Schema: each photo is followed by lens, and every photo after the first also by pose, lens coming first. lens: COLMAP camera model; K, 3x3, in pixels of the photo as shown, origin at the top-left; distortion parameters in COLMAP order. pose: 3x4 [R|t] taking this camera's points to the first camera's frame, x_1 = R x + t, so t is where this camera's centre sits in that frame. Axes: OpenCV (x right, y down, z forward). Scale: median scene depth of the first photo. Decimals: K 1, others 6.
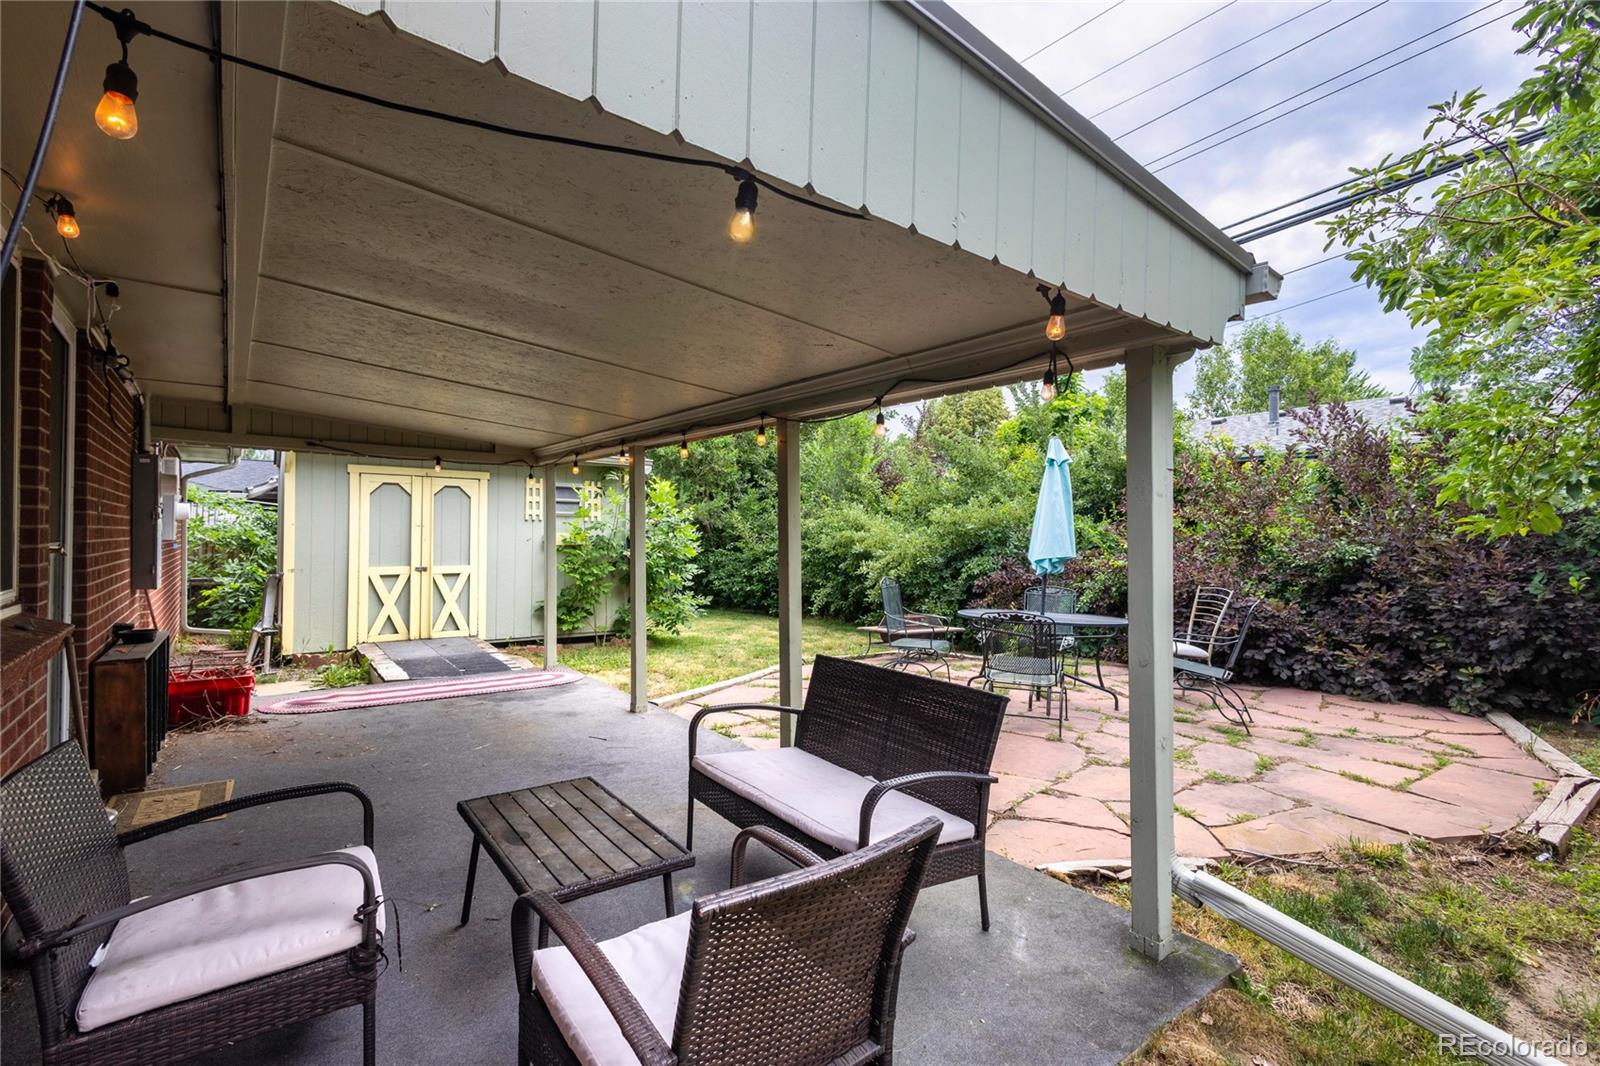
lens RADIAL K [[741.7, 0, 794.7], [0, 741.7, 529.6], [0, 0, 1]] dist [0.009864, -0.002265]
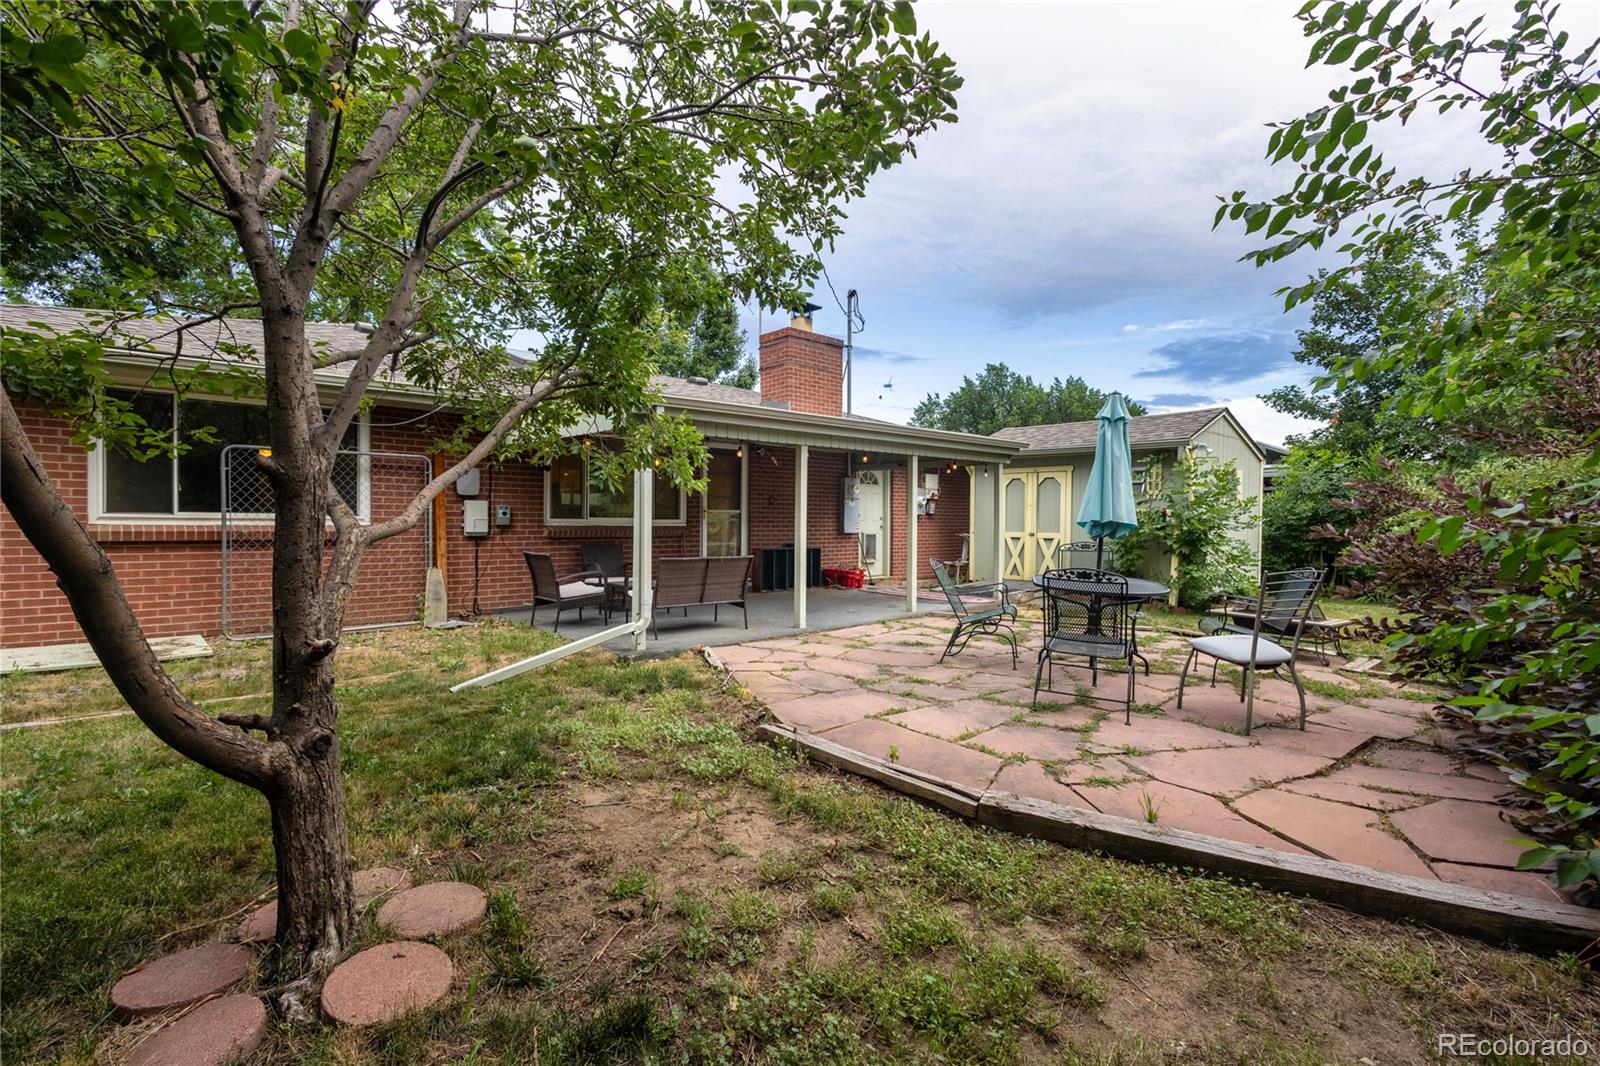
lens RADIAL K [[741.7, 0, 804.9], [0, 741.7, 519.6], [0, 0, 1]] dist [0.009864, -0.002265]
pose [[0.095907, -0.006896, -0.995366, 0.937637], [-0.000621, 0.999975, -0.006988, 0.033275], [0.995390, 0.001288, 0.095900, 0.397541]]
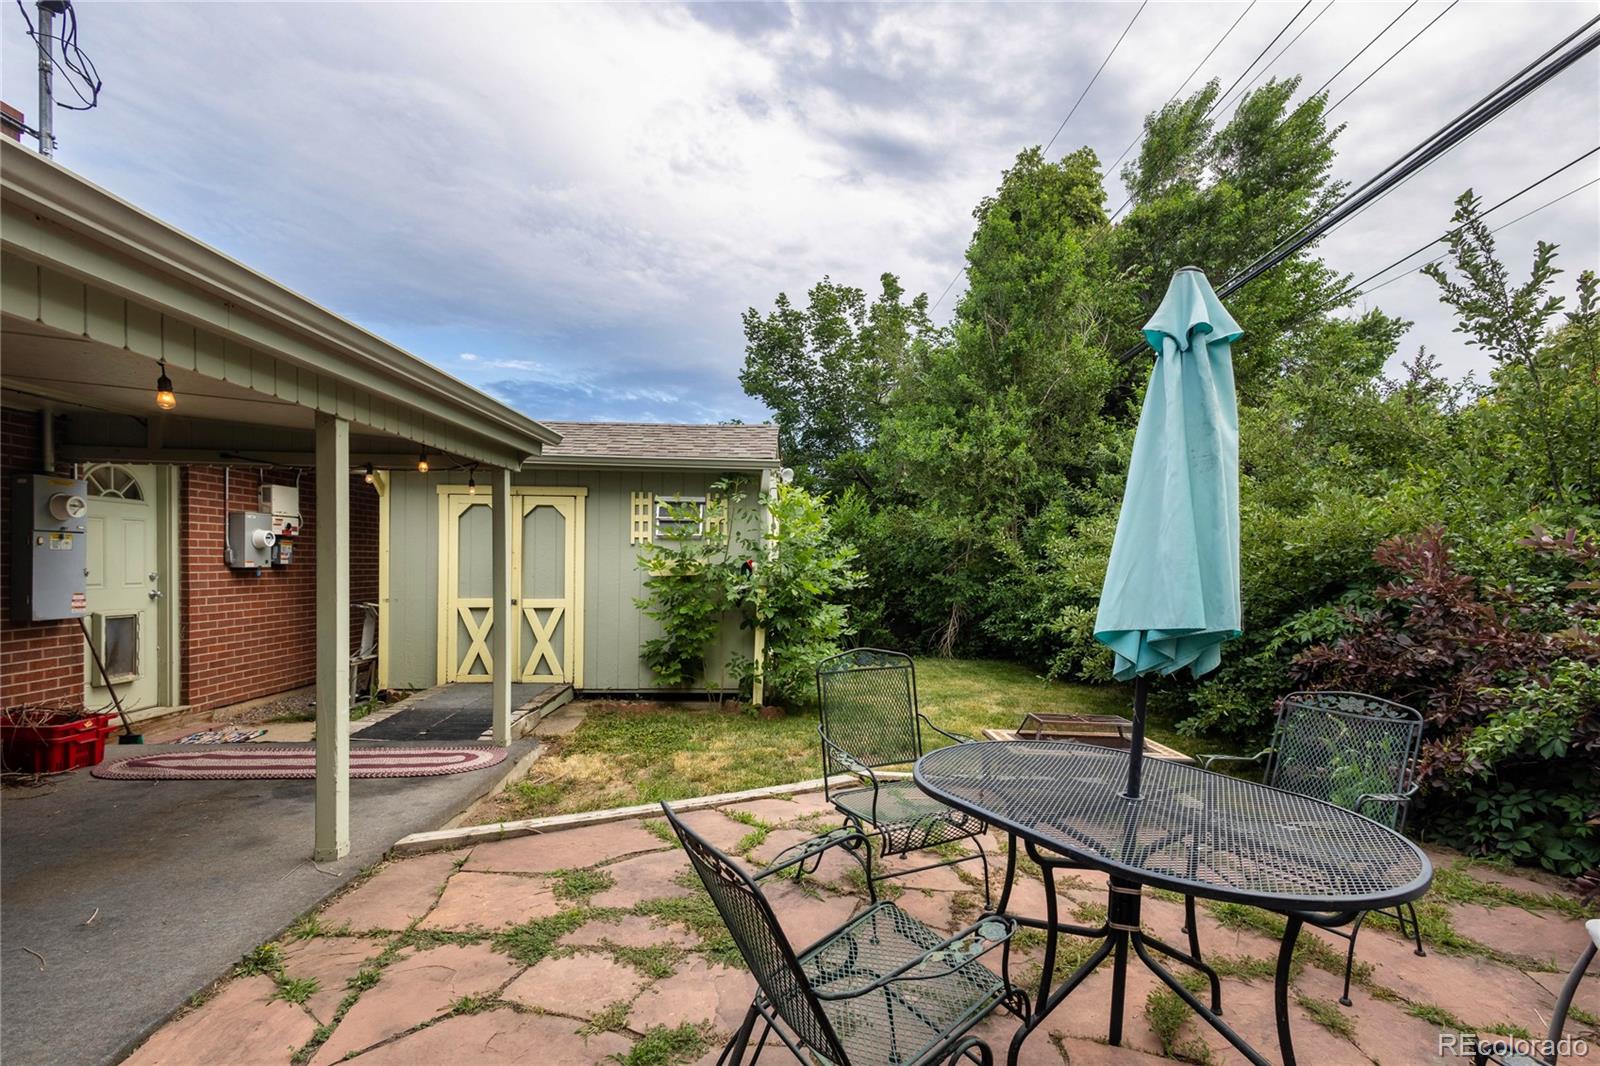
lens RADIAL K [[741.7, 0, 848.1], [0, 741.7, 563.3], [0, 0, 1]] dist [0.009864, -0.002265]
pose [[0.834731, -0.001448, -0.550656, 0.306668], [0.003890, 0.999987, 0.003268, 0.006069], [0.550645, -0.004870, 0.834726, 0.485099]]
